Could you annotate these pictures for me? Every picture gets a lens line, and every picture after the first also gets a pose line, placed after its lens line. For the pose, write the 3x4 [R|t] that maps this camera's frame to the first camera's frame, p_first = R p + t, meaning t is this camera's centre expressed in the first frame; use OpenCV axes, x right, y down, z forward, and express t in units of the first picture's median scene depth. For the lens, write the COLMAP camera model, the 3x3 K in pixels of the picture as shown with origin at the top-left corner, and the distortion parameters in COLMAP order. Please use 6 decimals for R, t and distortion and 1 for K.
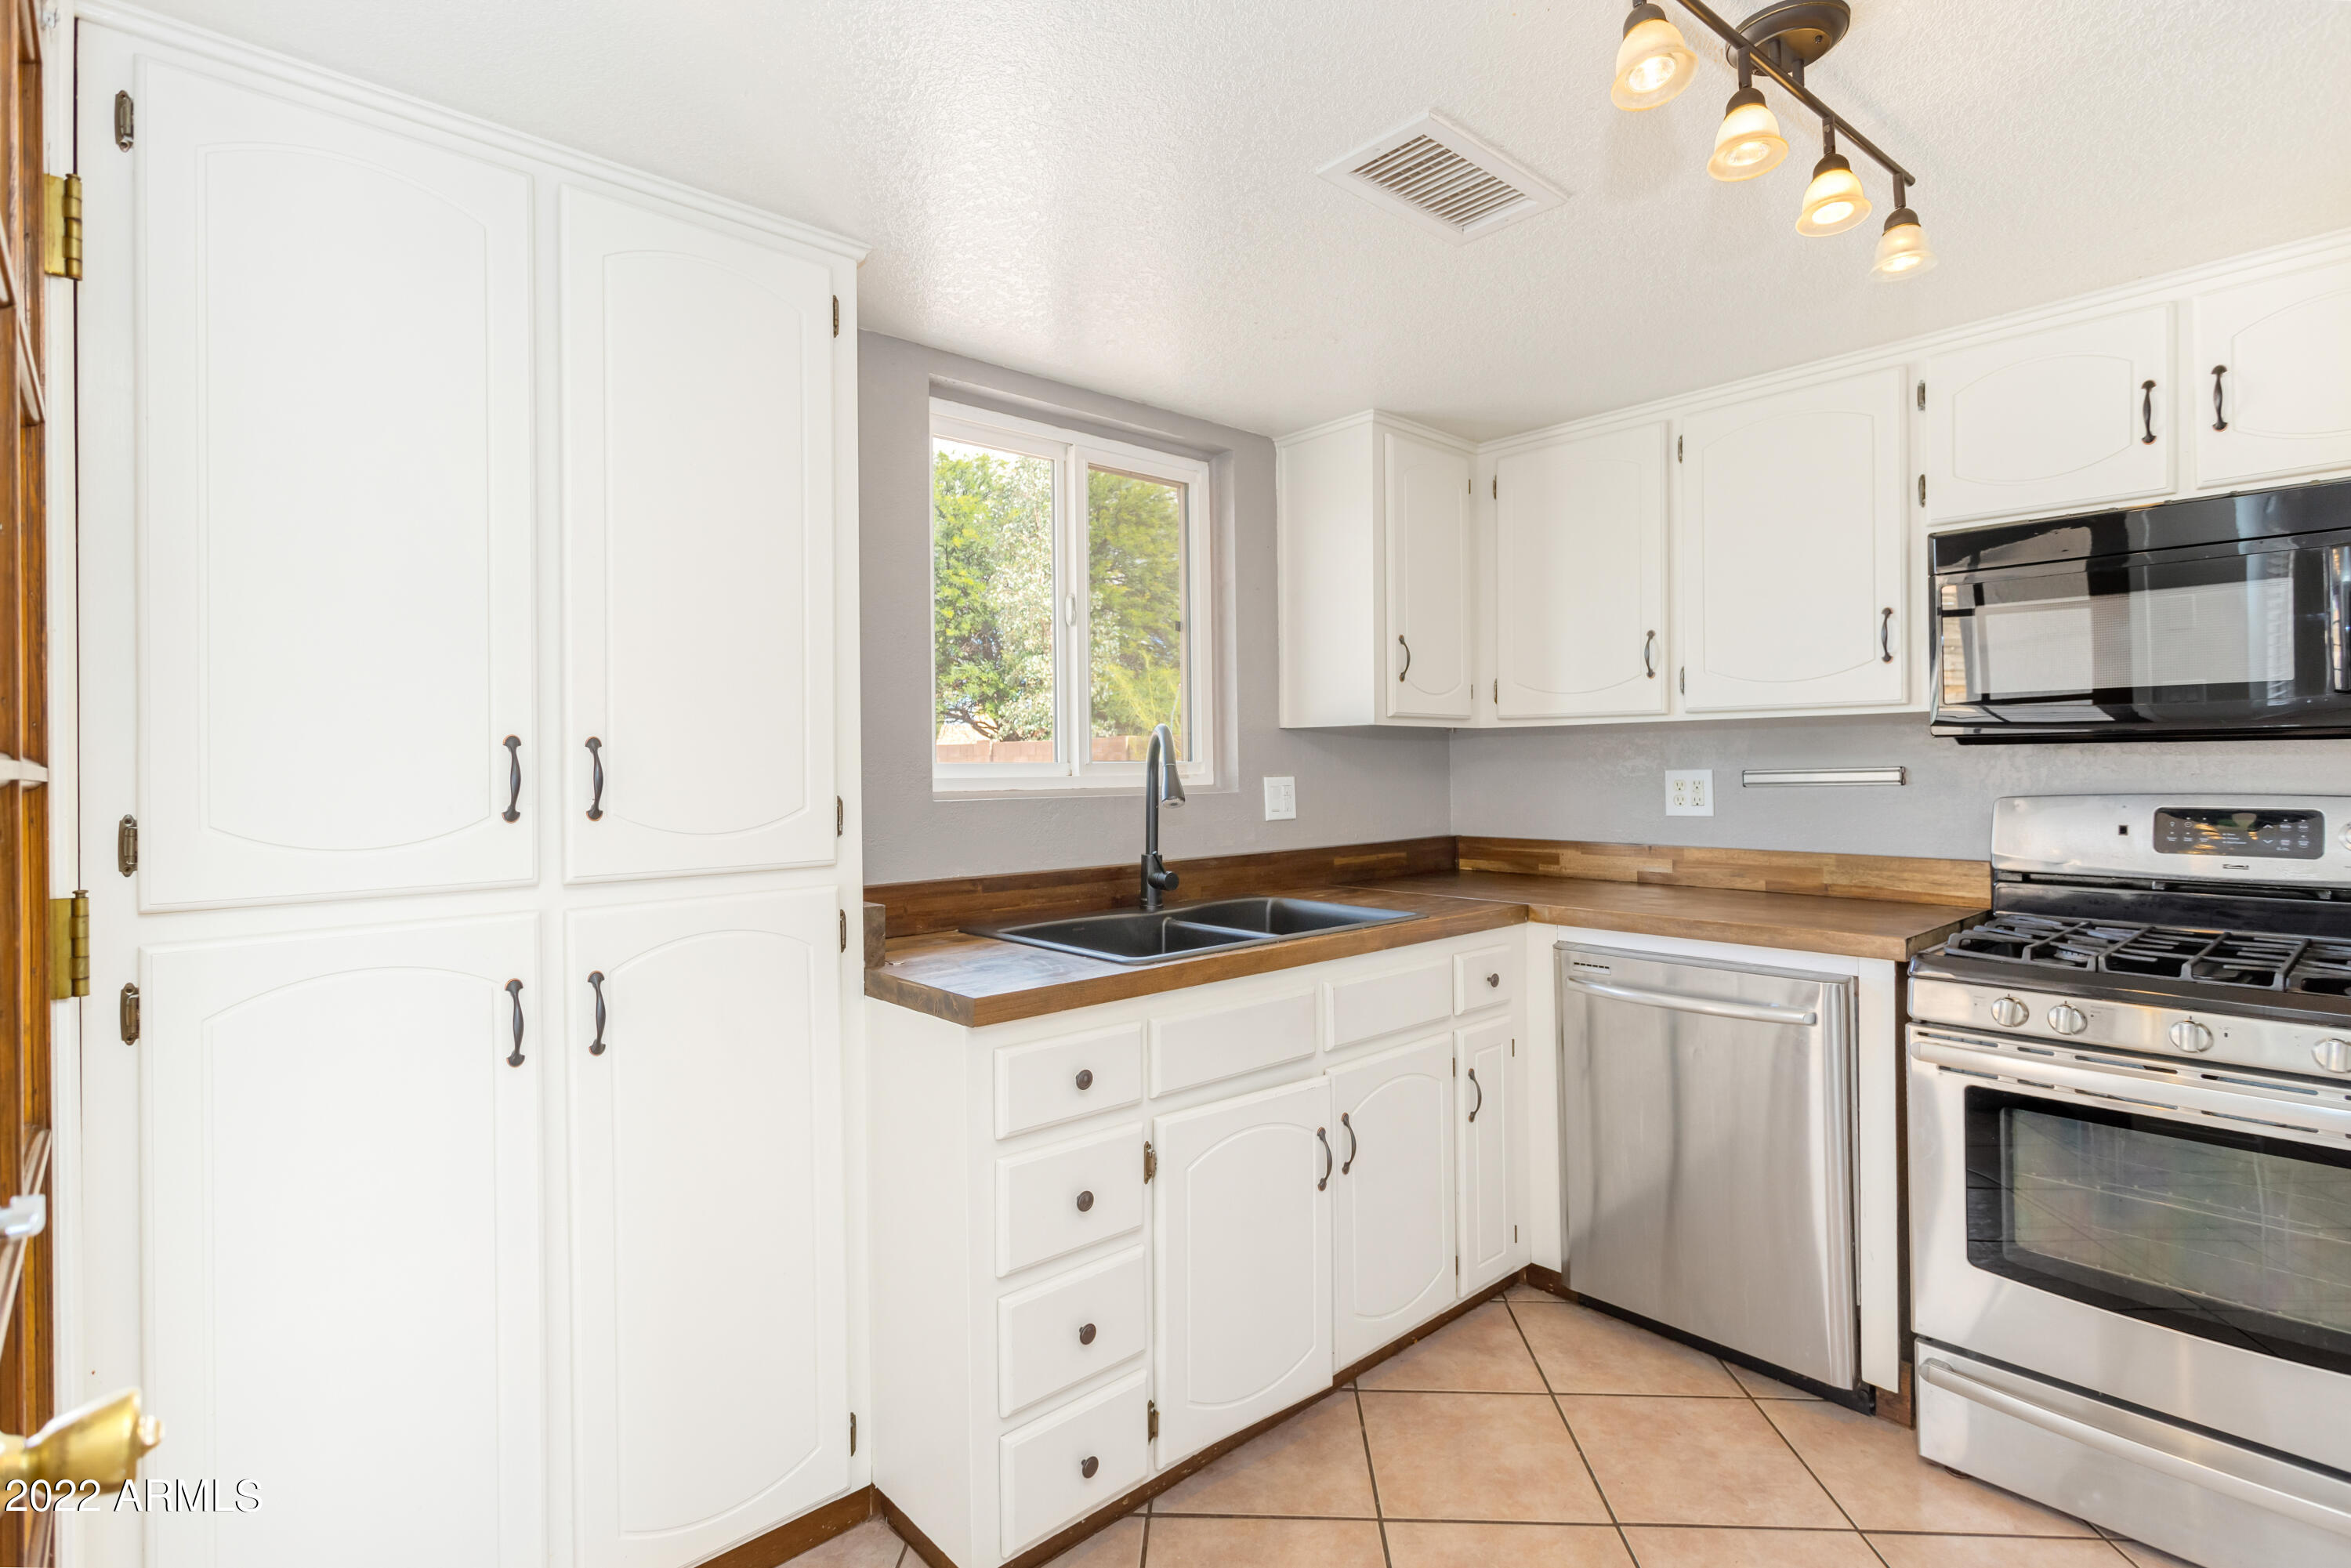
lens RADIAL K [[1144.3, 0, 1108.3], [0, 1144.3, 782.4], [0, 0, 1]] dist [0.011935, -0.000940]
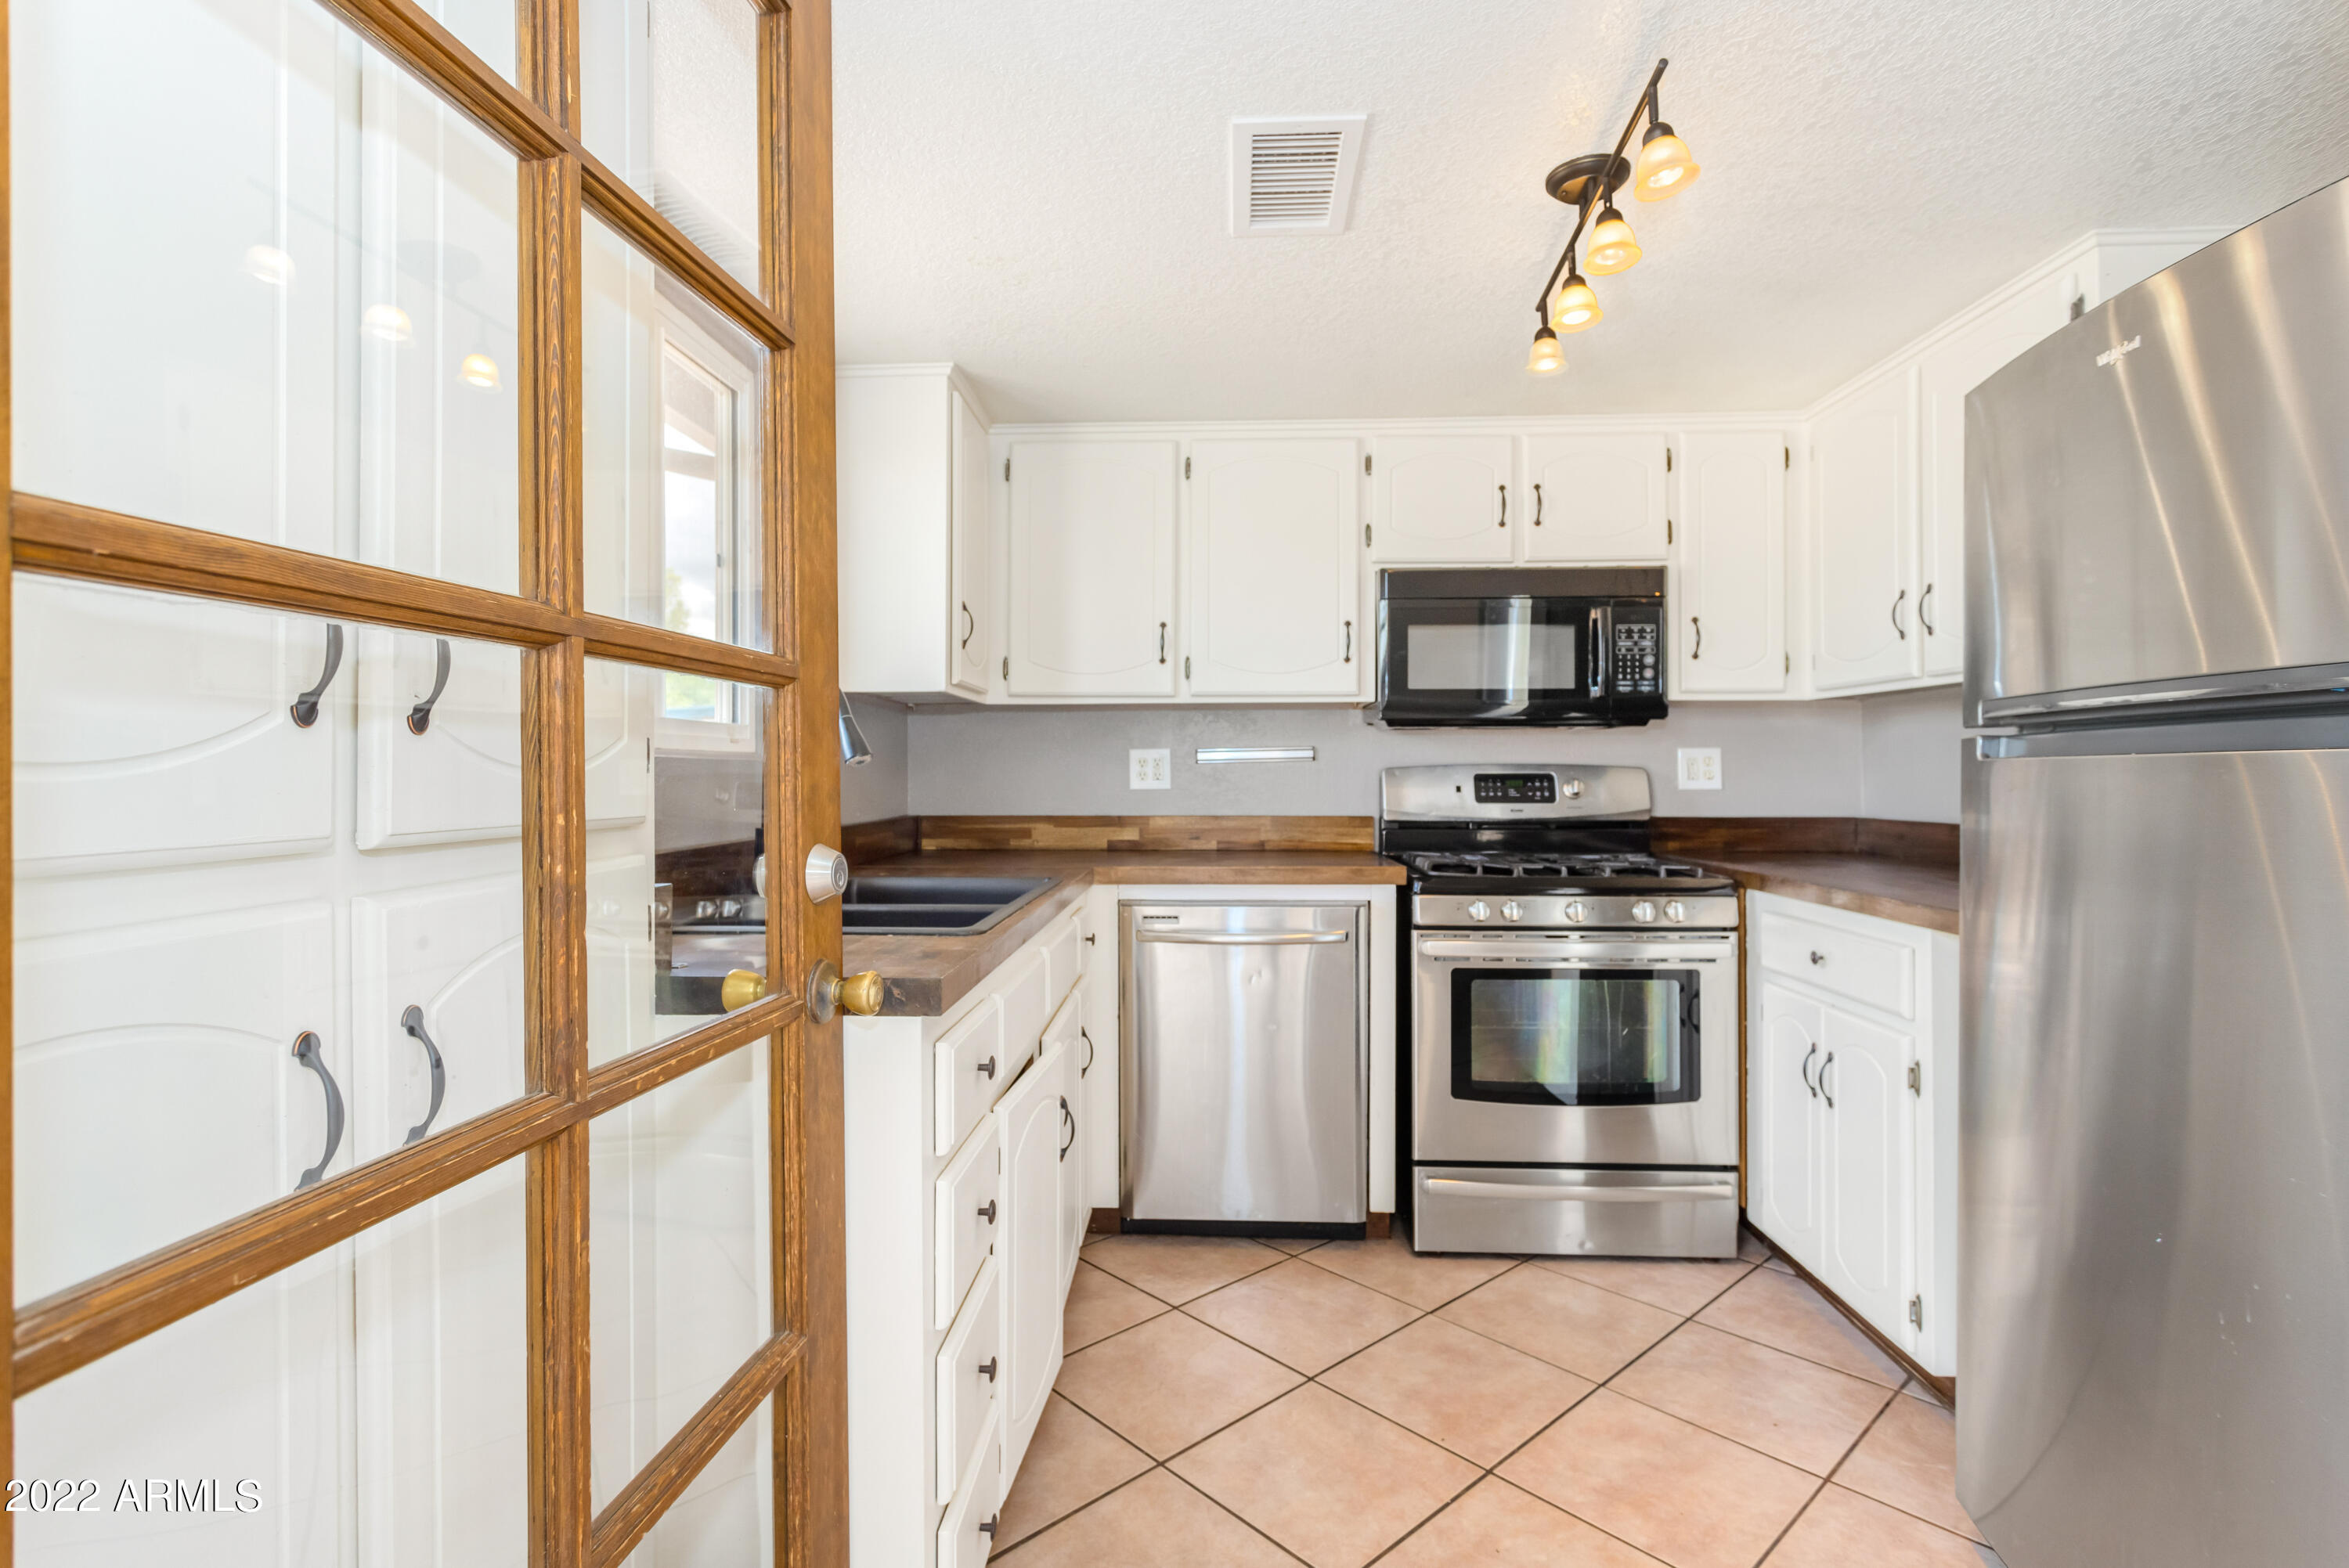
lens RADIAL K [[1143.2, 0, 1229.9], [0, 1143.2, 775.4], [0, 0, 1]] dist [0.011935, -0.000940]
pose [[0.692707, 0.005943, 0.721194, -0.383352], [0.002083, 0.999945, -0.010241, 0.039570], [-0.721216, 0.008596, 0.692657, 0.215000]]
